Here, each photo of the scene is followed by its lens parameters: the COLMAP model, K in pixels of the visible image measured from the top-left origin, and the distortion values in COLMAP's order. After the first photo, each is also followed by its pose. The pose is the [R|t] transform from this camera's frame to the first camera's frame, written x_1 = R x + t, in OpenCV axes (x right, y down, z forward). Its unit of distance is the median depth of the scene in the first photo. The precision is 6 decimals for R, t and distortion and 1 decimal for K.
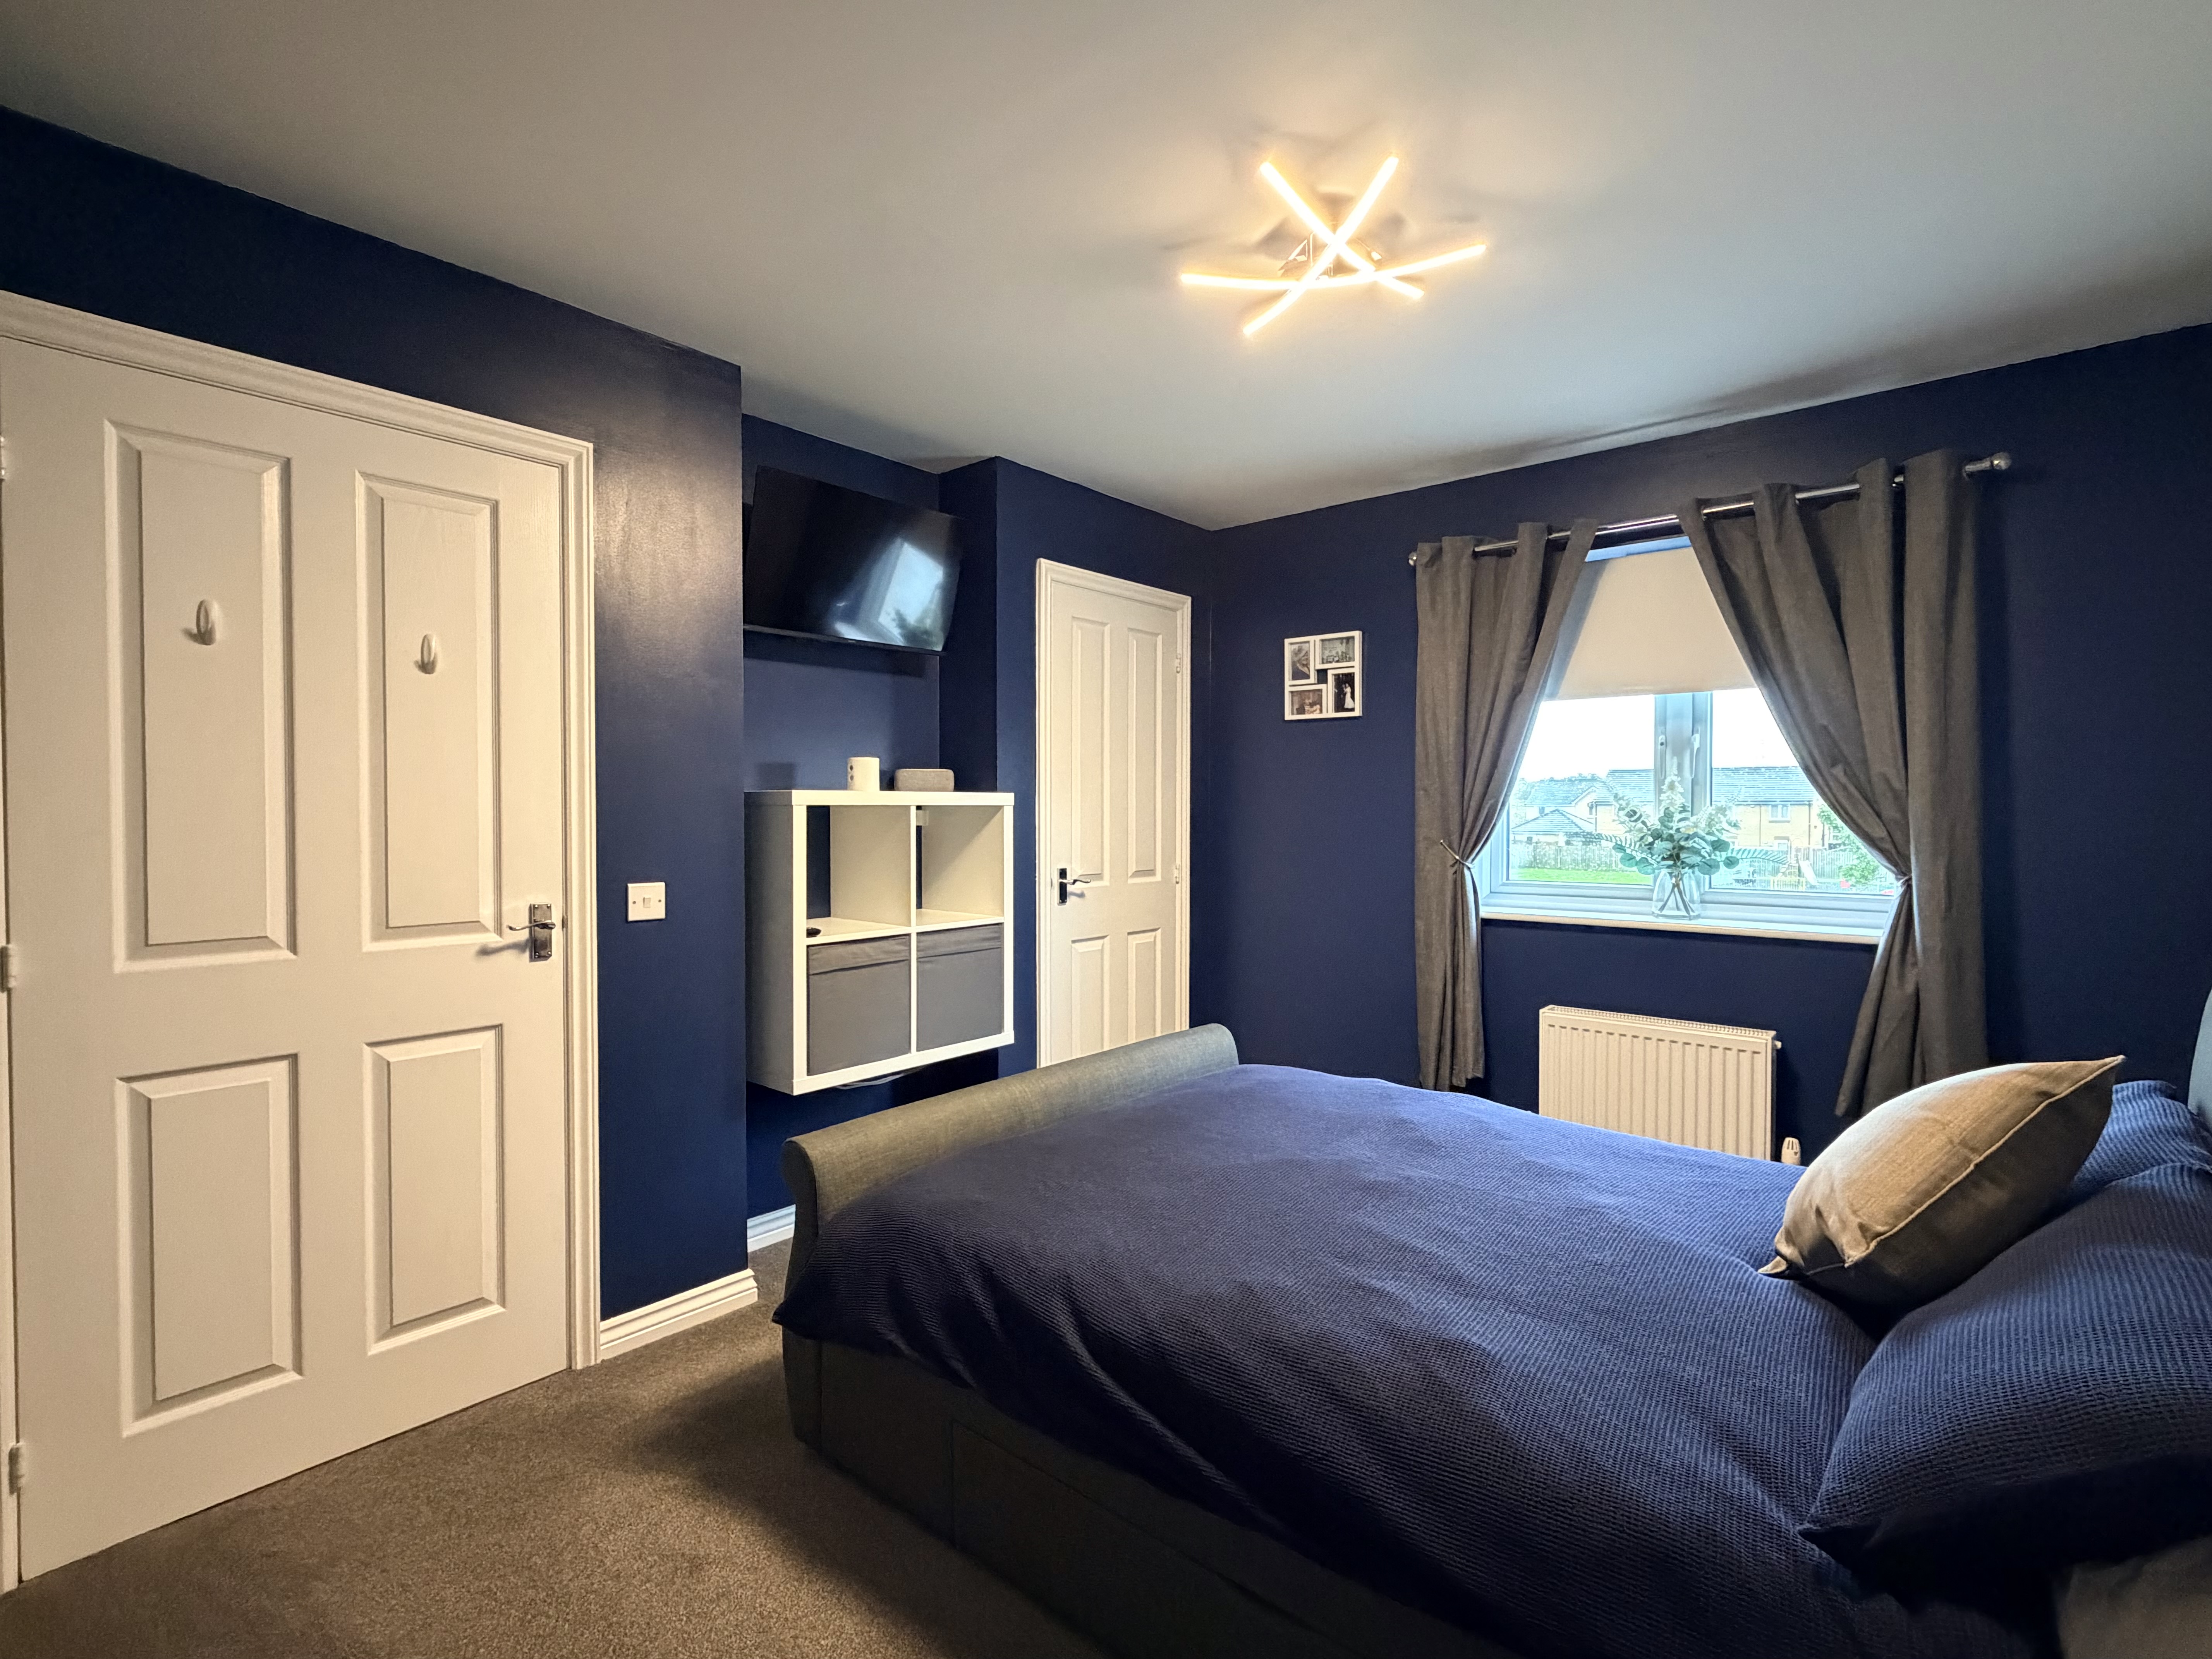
lens RADIAL K [[1038.6, 0, 1097.5], [0, 1038.6, 821.3], [0, 0, 1]] dist [0.001979, 0.000281]
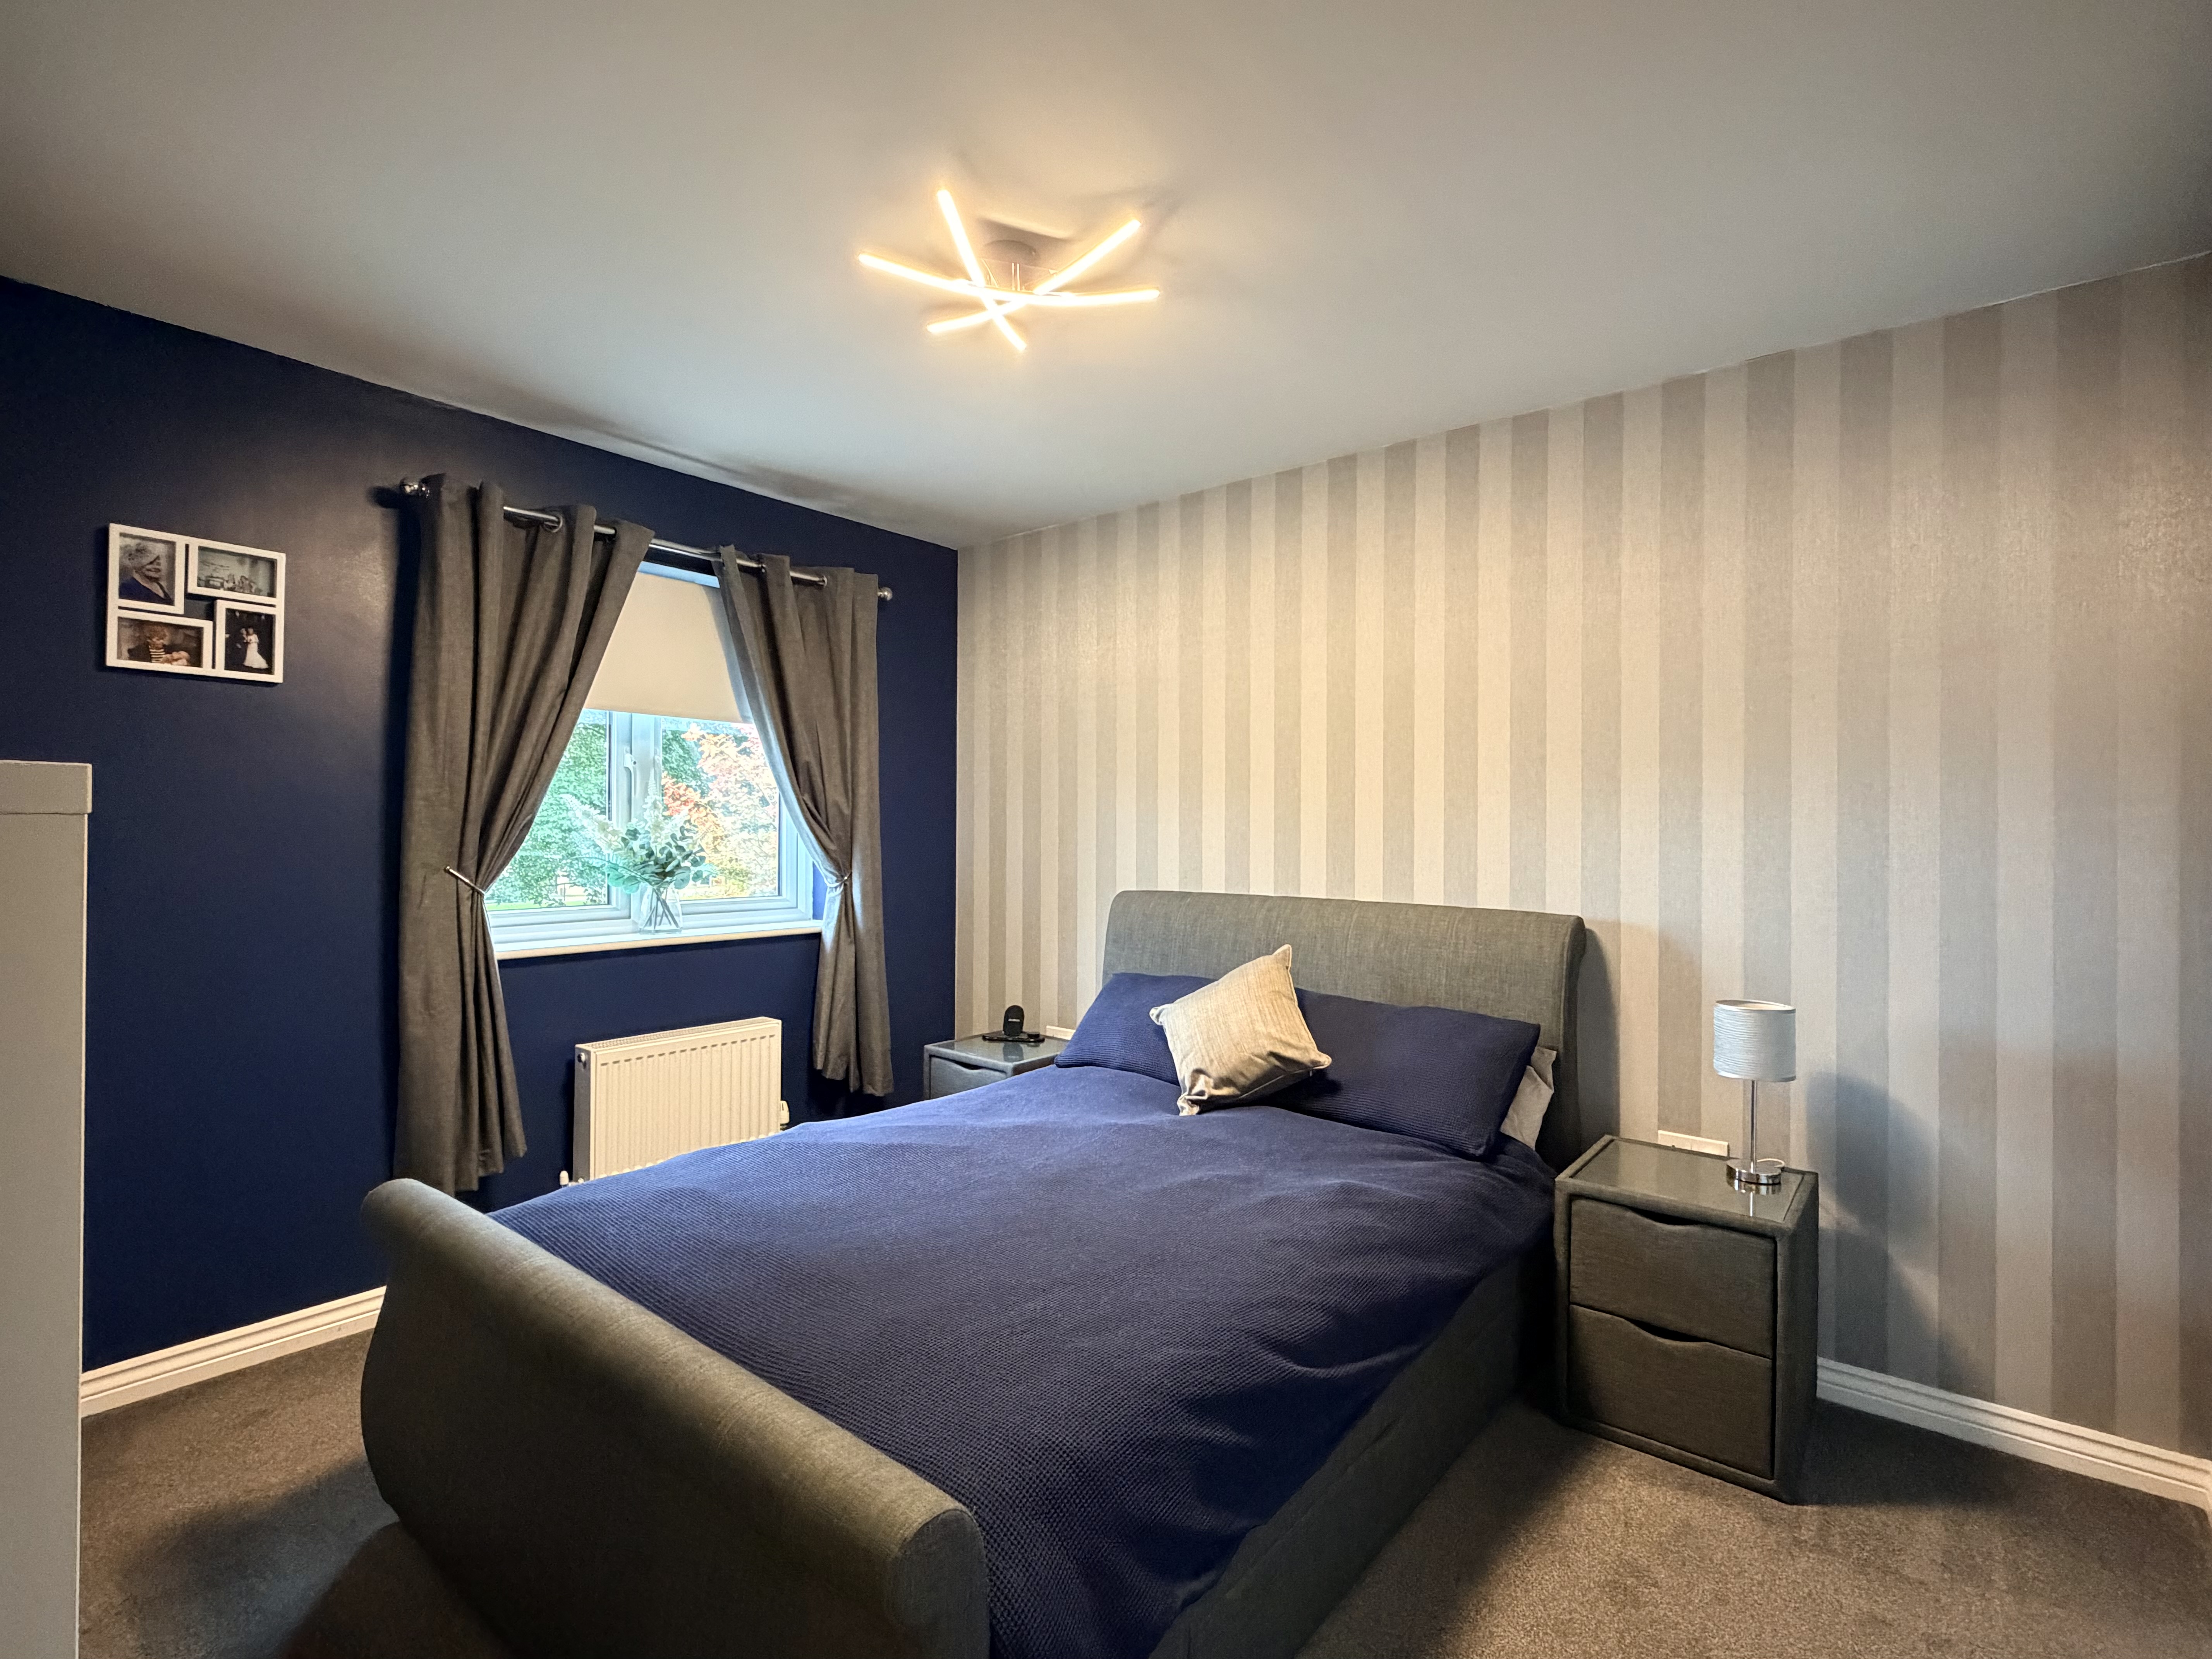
lens RADIAL K [[1038.6, 0, 1107.0], [0, 1038.6, 826.0], [0, 0, 1]] dist [0.001979, 0.000281]
pose [[-0.020499, 0.003620, 0.999783, -0.416342], [0.003136, 0.999989, -0.003556, -0.007057], [-0.999785, 0.003062, -0.020510, 0.491971]]
